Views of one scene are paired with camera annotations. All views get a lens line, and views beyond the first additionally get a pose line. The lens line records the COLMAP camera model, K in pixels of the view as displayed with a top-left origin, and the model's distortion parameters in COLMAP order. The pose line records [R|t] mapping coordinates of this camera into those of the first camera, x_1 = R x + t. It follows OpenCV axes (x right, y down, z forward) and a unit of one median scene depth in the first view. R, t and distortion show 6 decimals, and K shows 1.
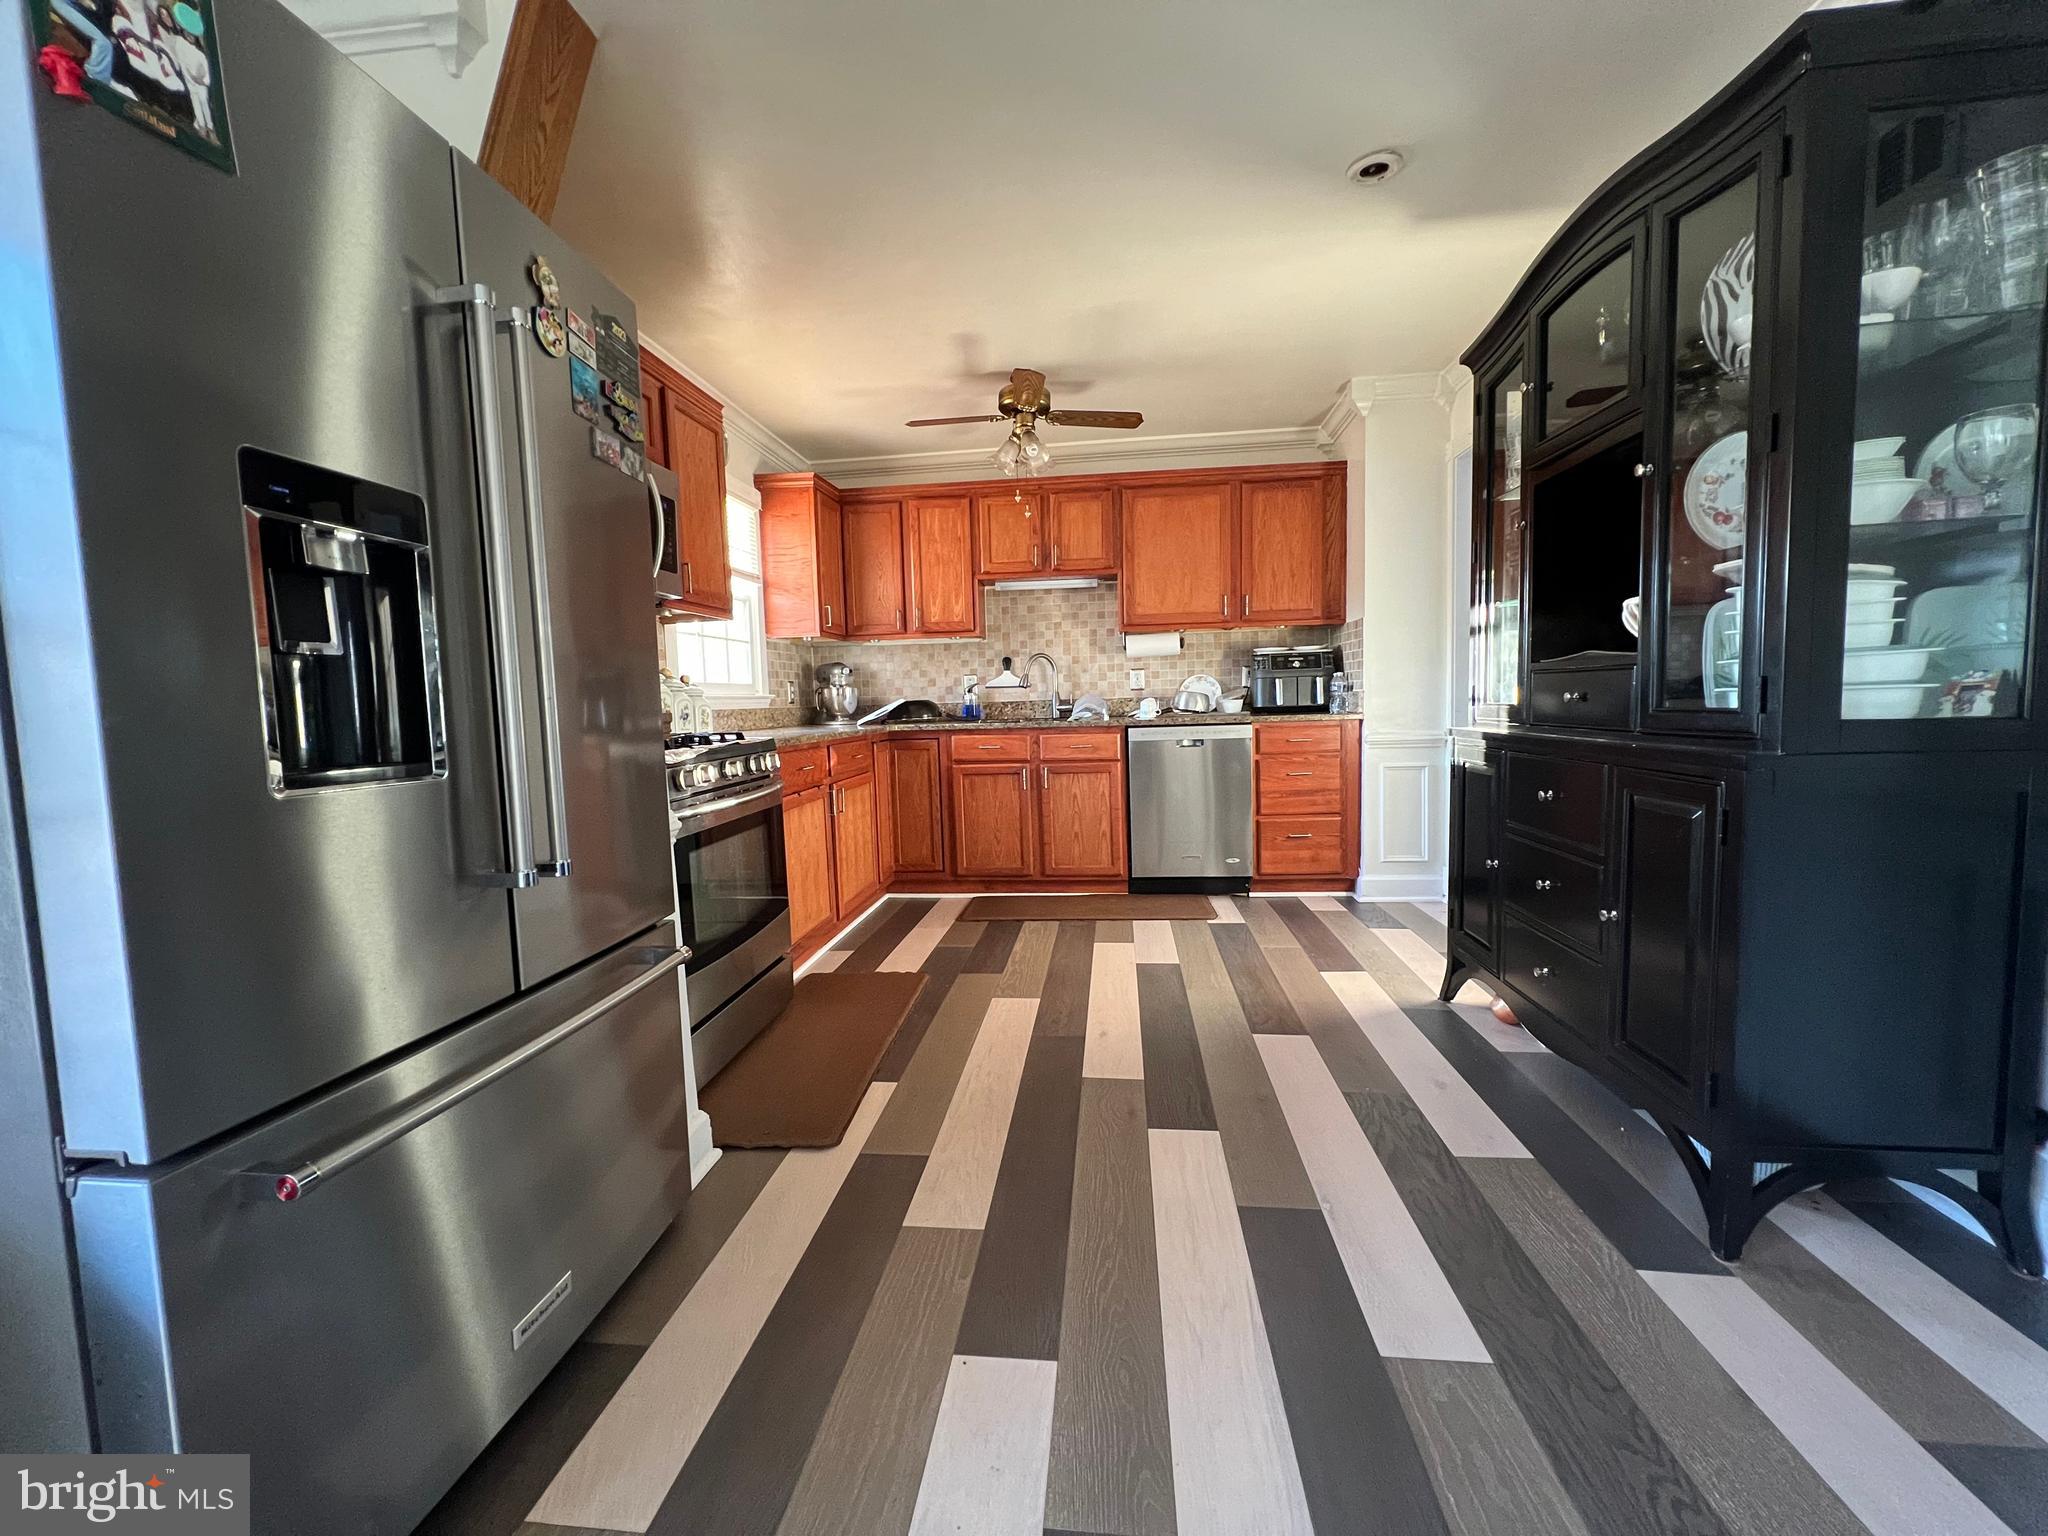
lens RADIAL K [[823.2, 0, 1022.9], [0, 823.2, 761.1], [0, 0, 1]] dist [-0.002002, 0.000018]
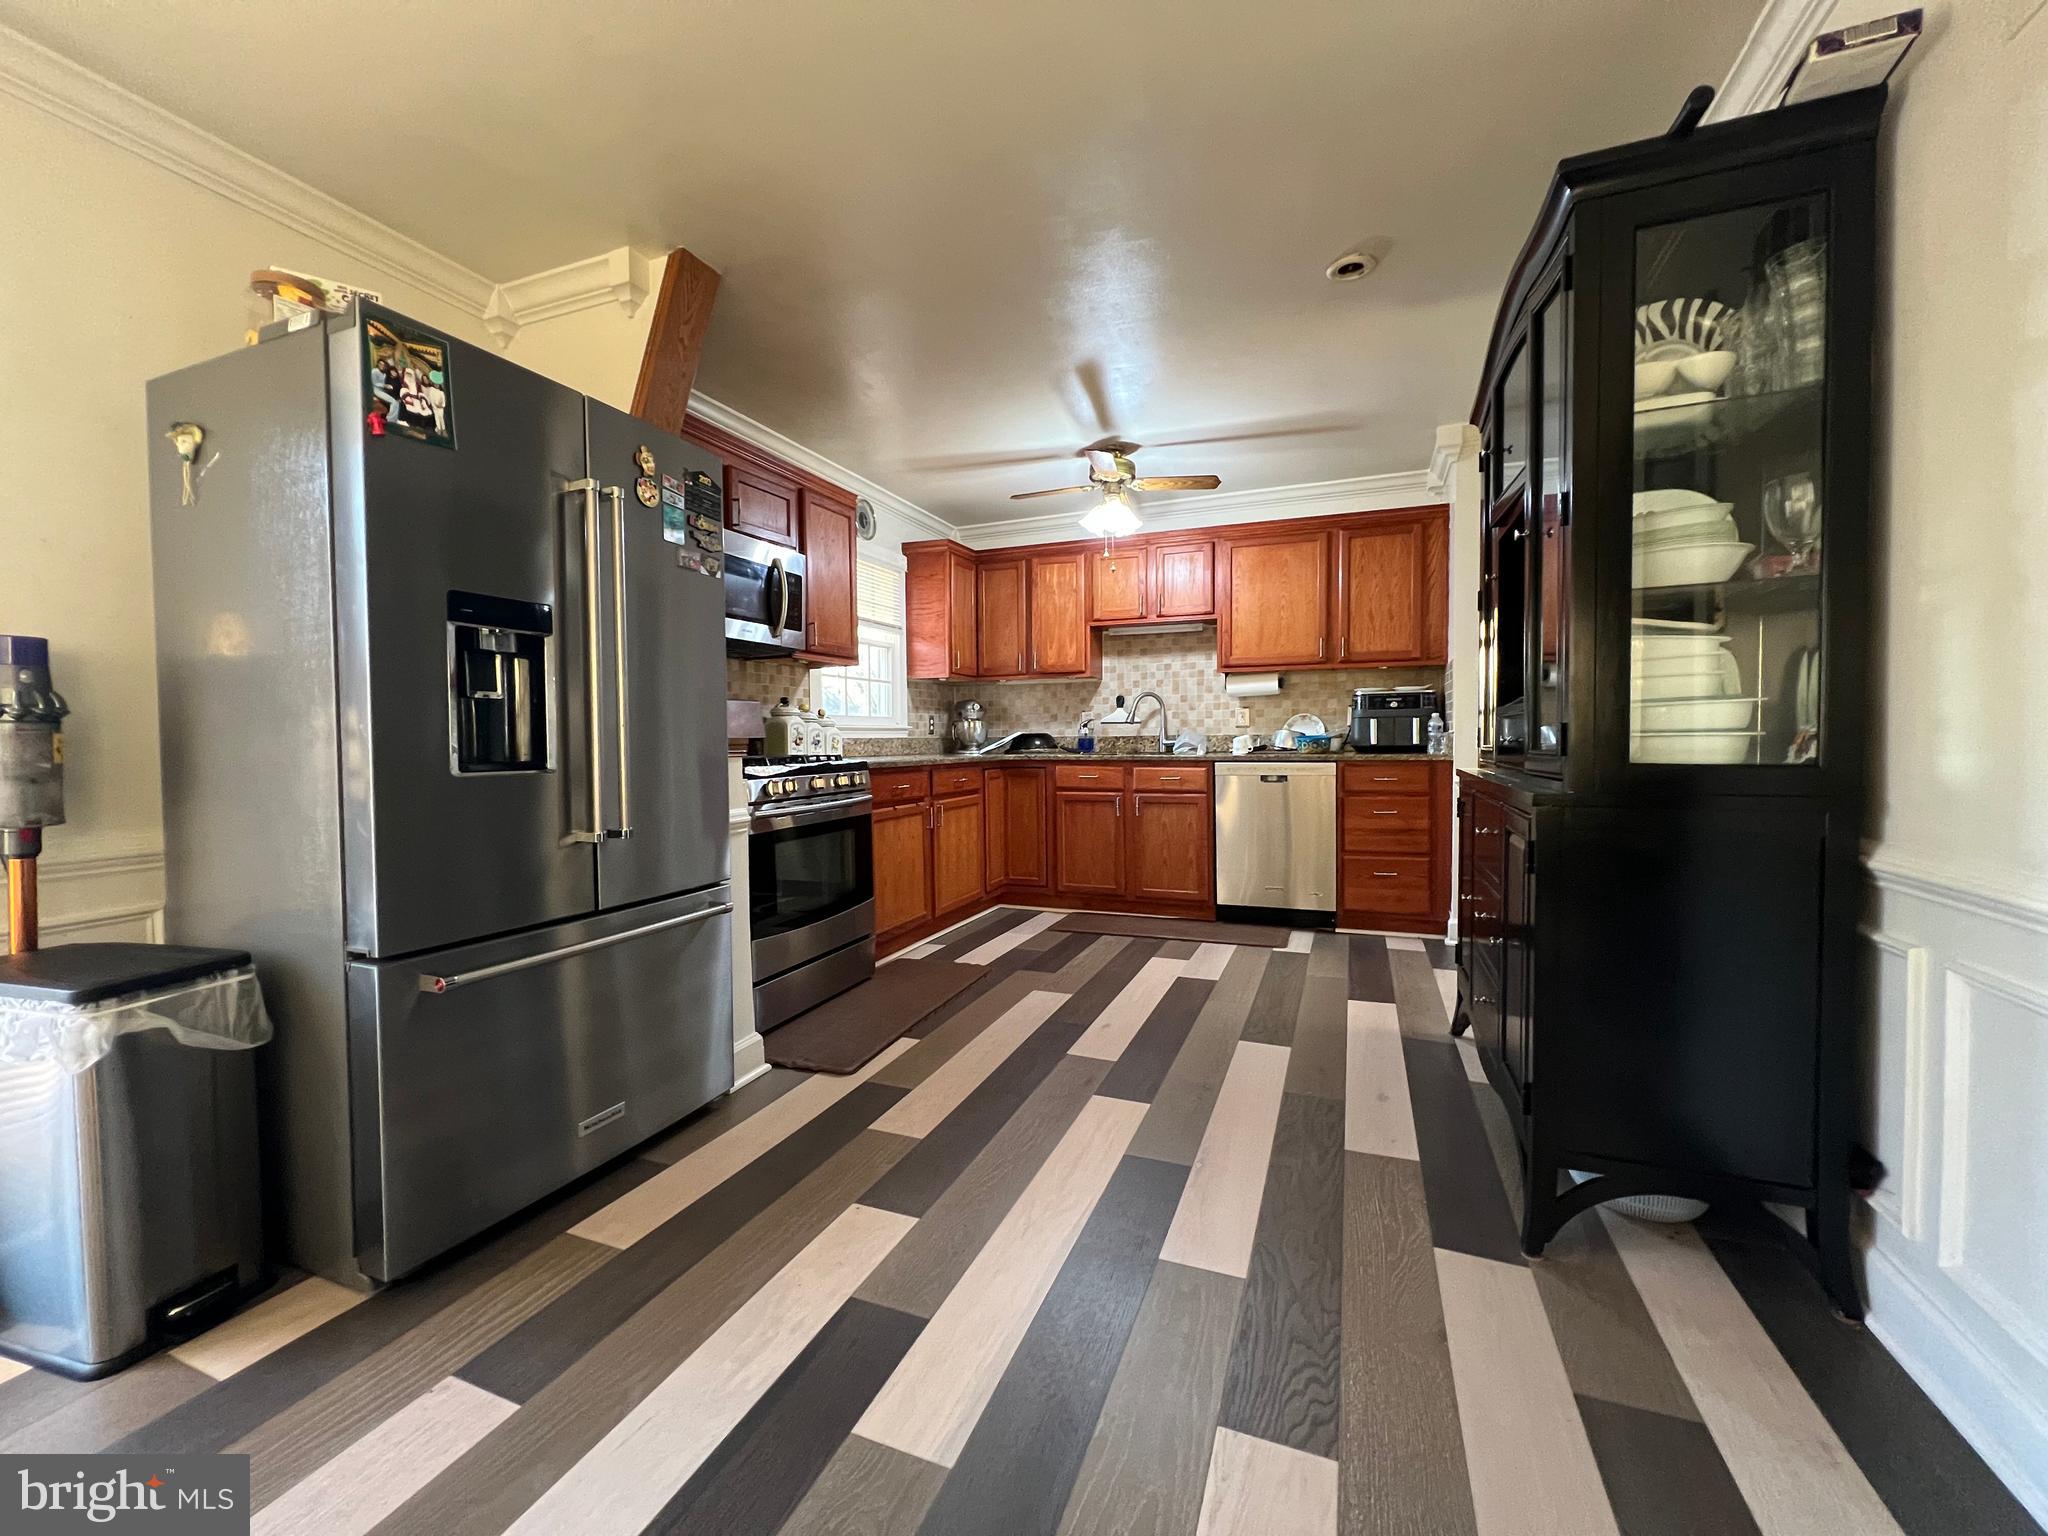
lens RADIAL K [[823.2, 0, 1020.6], [0, 823.2, 760.5], [0, 0, 1]] dist [-0.002002, 0.000018]
pose [[0.963169, 0.026701, -0.267568, 0.368618], [-0.038162, 0.998559, -0.037725, 0.014037], [0.266175, 0.046547, 0.962800, -0.201178]]
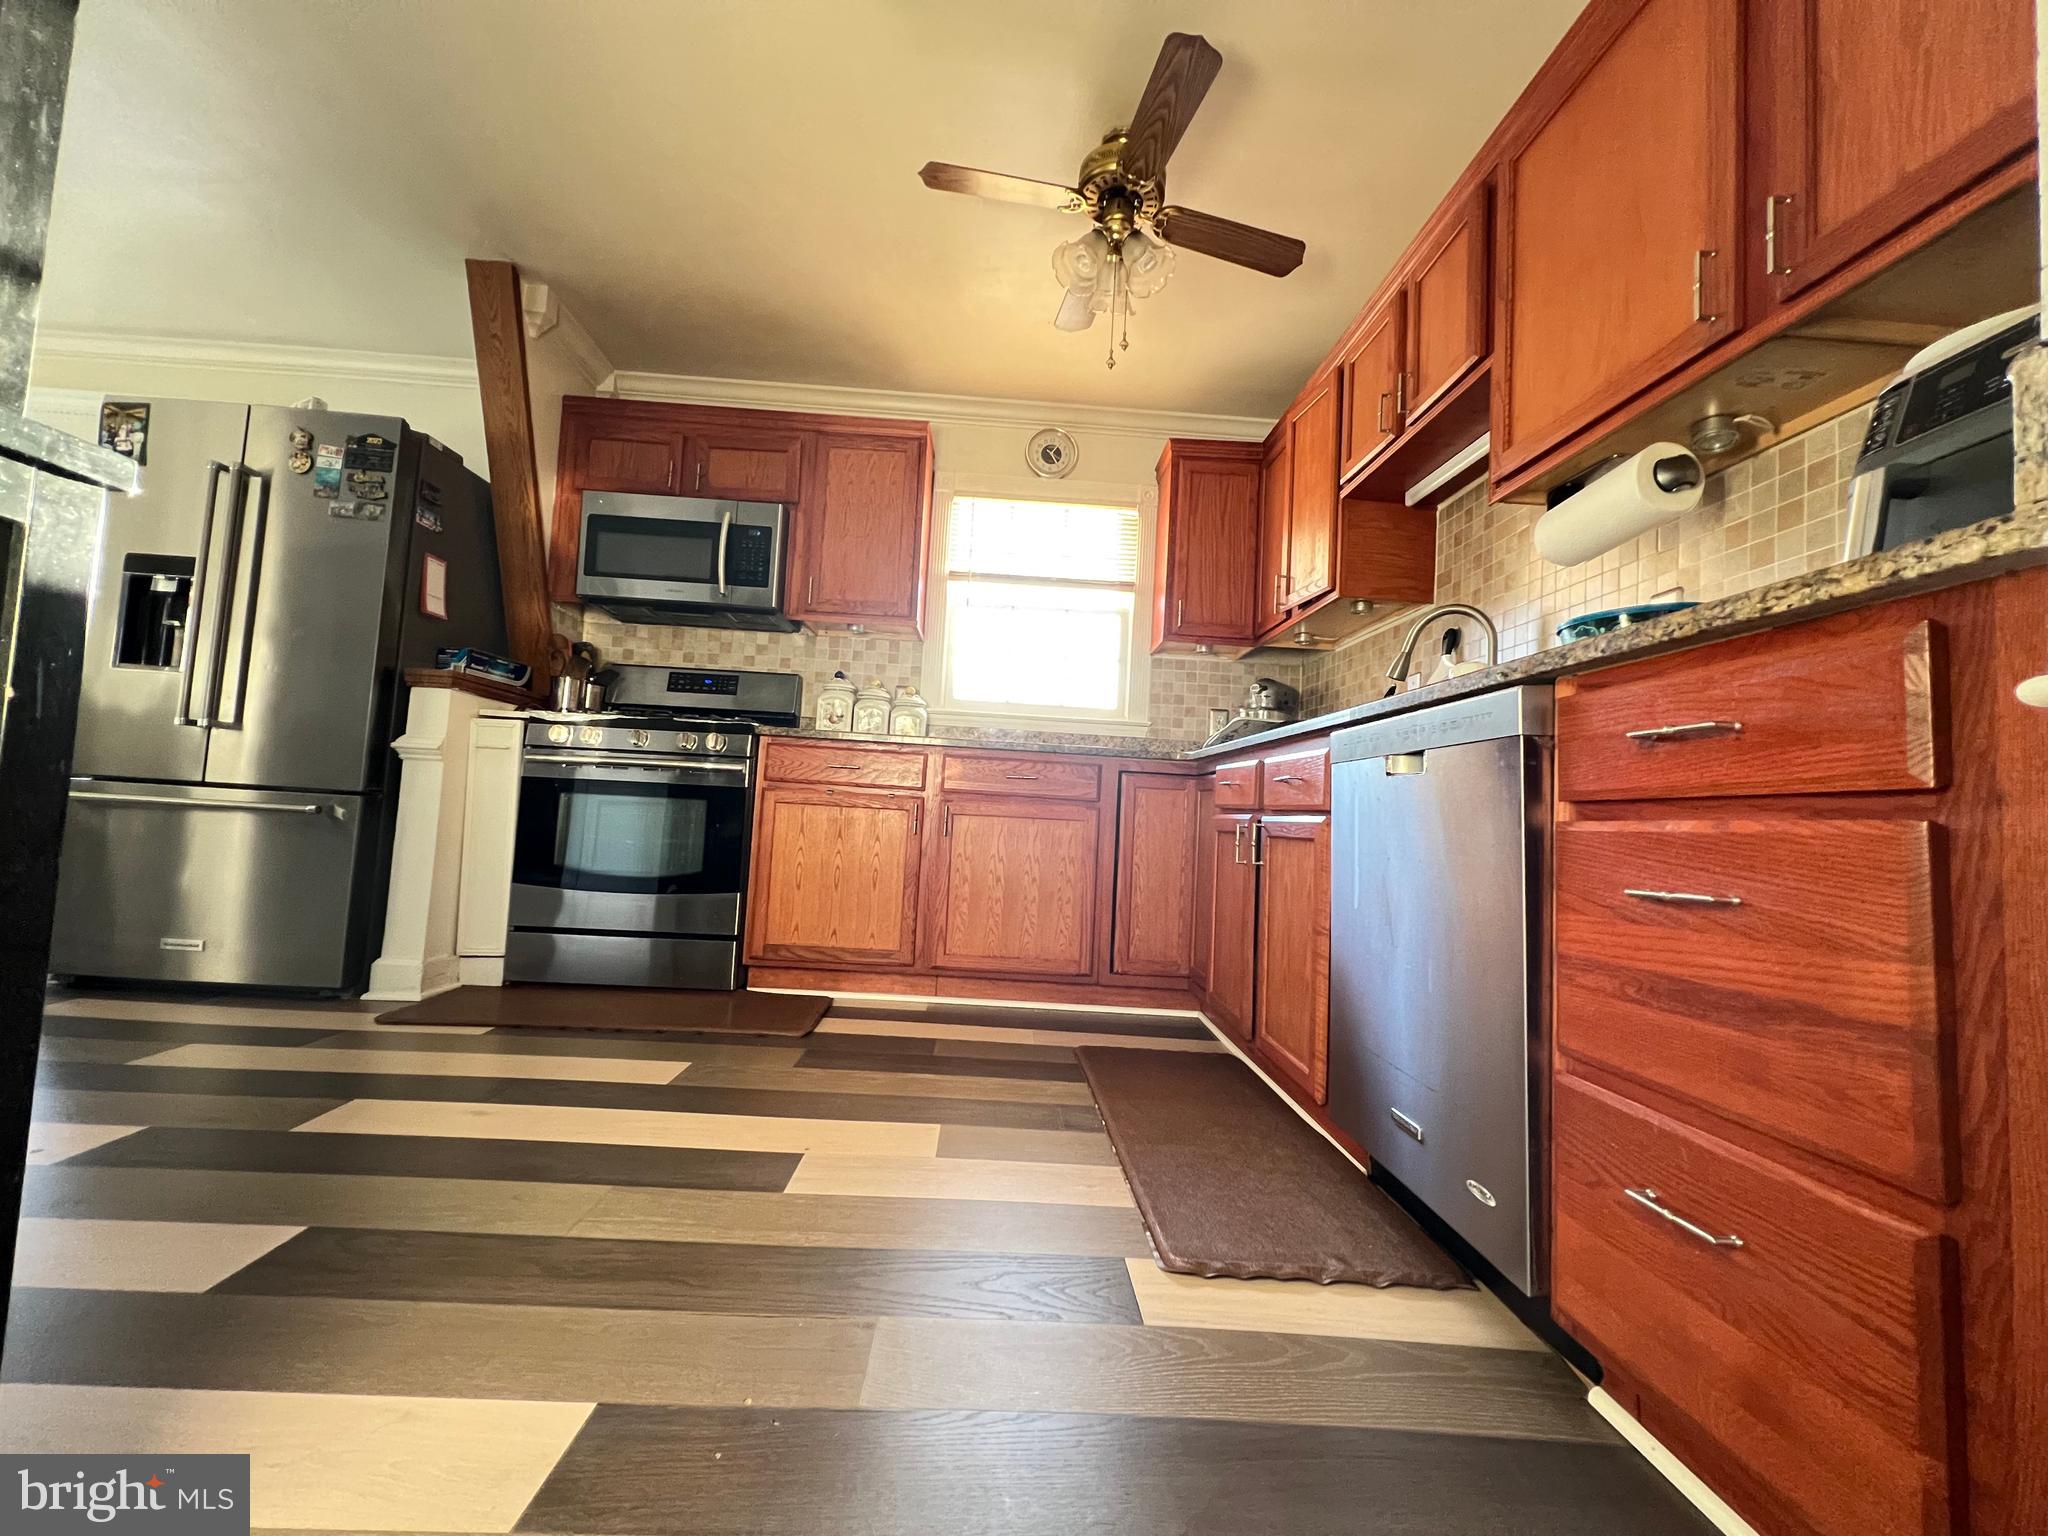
lens RADIAL K [[823.2, 0, 1026.2], [0, 823.2, 764.0], [0, 0, 1]] dist [-0.002002, 0.000018]
pose [[0.145925, -0.023064, -0.989027, 1.090150], [-0.135801, 0.989797, -0.043119, 0.027981], [0.979930, 0.140603, 0.141304, 1.716796]]
